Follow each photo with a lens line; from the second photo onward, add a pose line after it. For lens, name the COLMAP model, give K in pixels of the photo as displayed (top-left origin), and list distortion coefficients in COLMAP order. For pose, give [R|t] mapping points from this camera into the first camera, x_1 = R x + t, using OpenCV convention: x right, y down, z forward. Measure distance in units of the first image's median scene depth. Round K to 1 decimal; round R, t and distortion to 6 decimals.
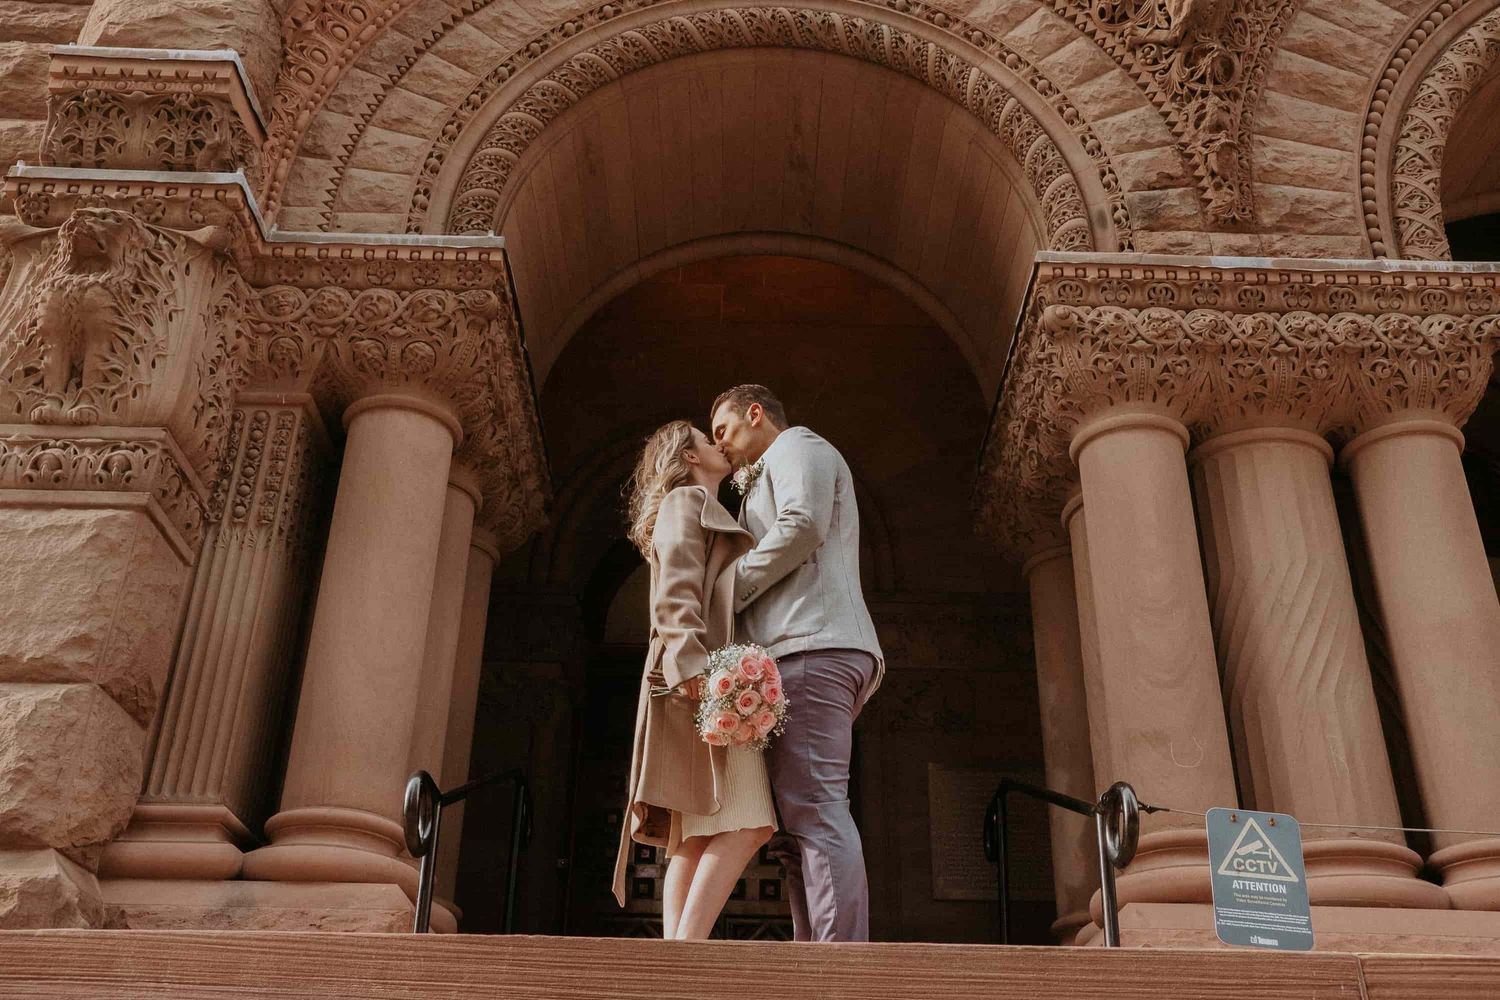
lens RADIAL K [[1440.7, 0, 750.0], [0, 1440.7, 500.0], [0, 0, 1]] dist [-0.095859, 0.191178]
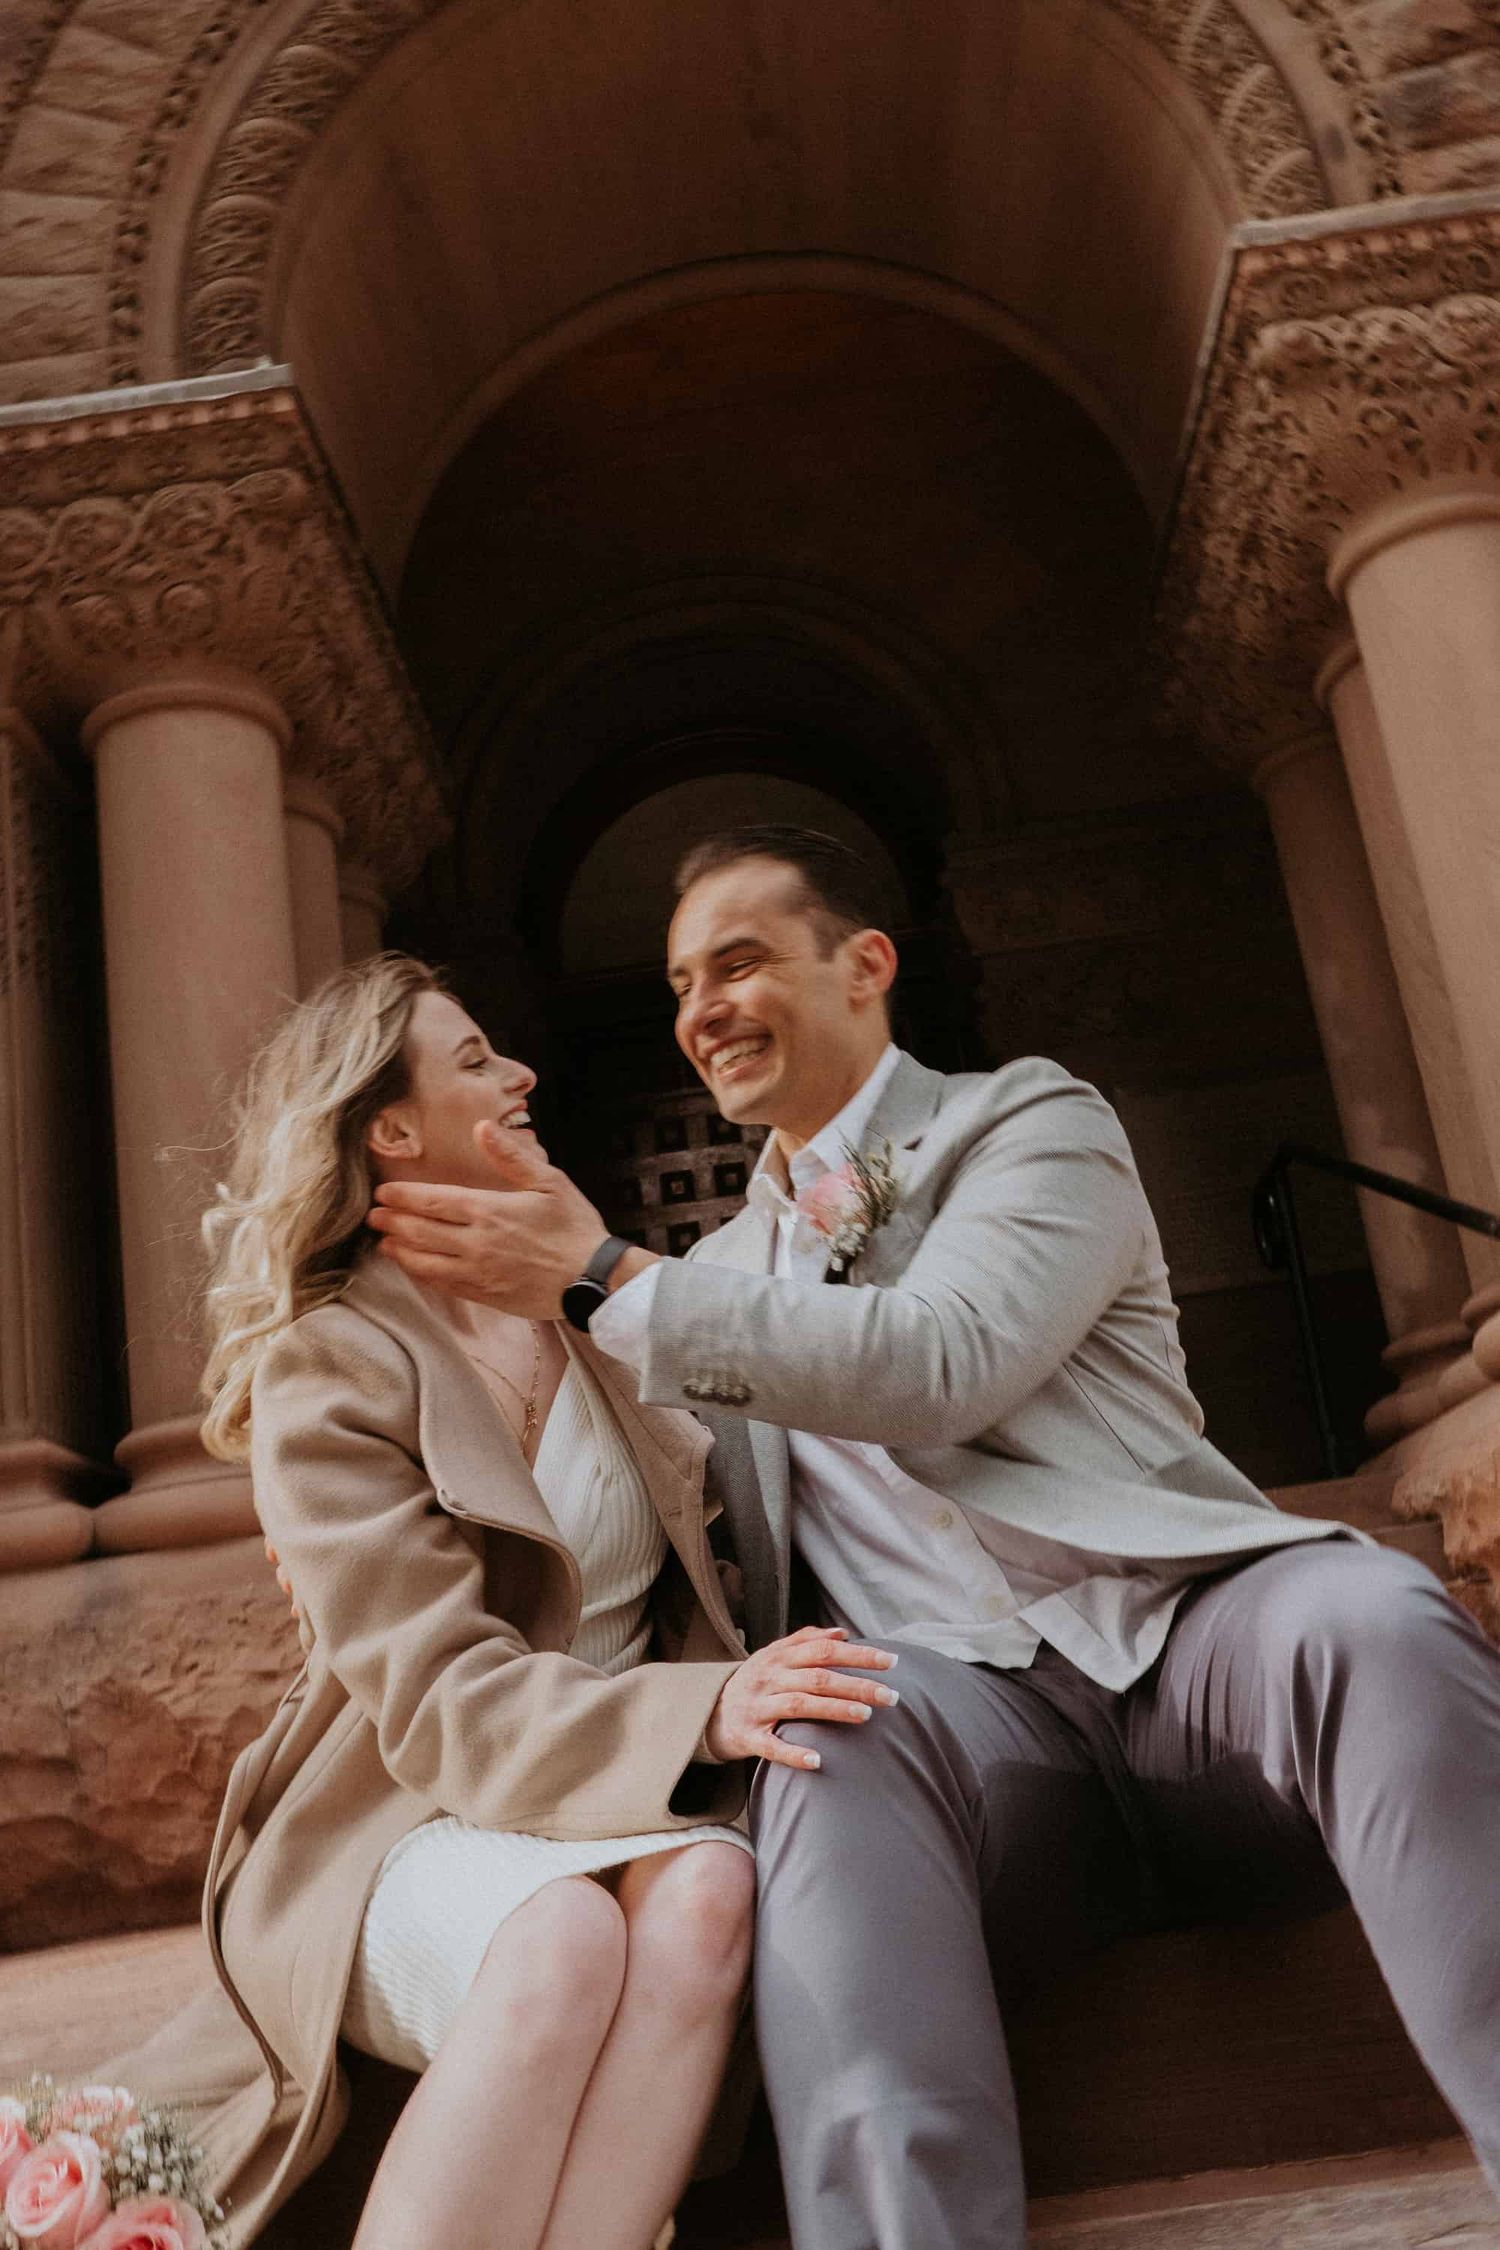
lens RADIAL K [[2161.0, 0, 750.0], [0, 2161.0, 1125.0], [0, 0, 1]] dist [-0.095859, 0.191178]
pose [[0.985725, -0.167672, -0.015248, -0.030801], [0.166900, 0.961226, 0.219518, -0.051356], [-0.022150, -0.218929, 0.975489, 0.115396]]
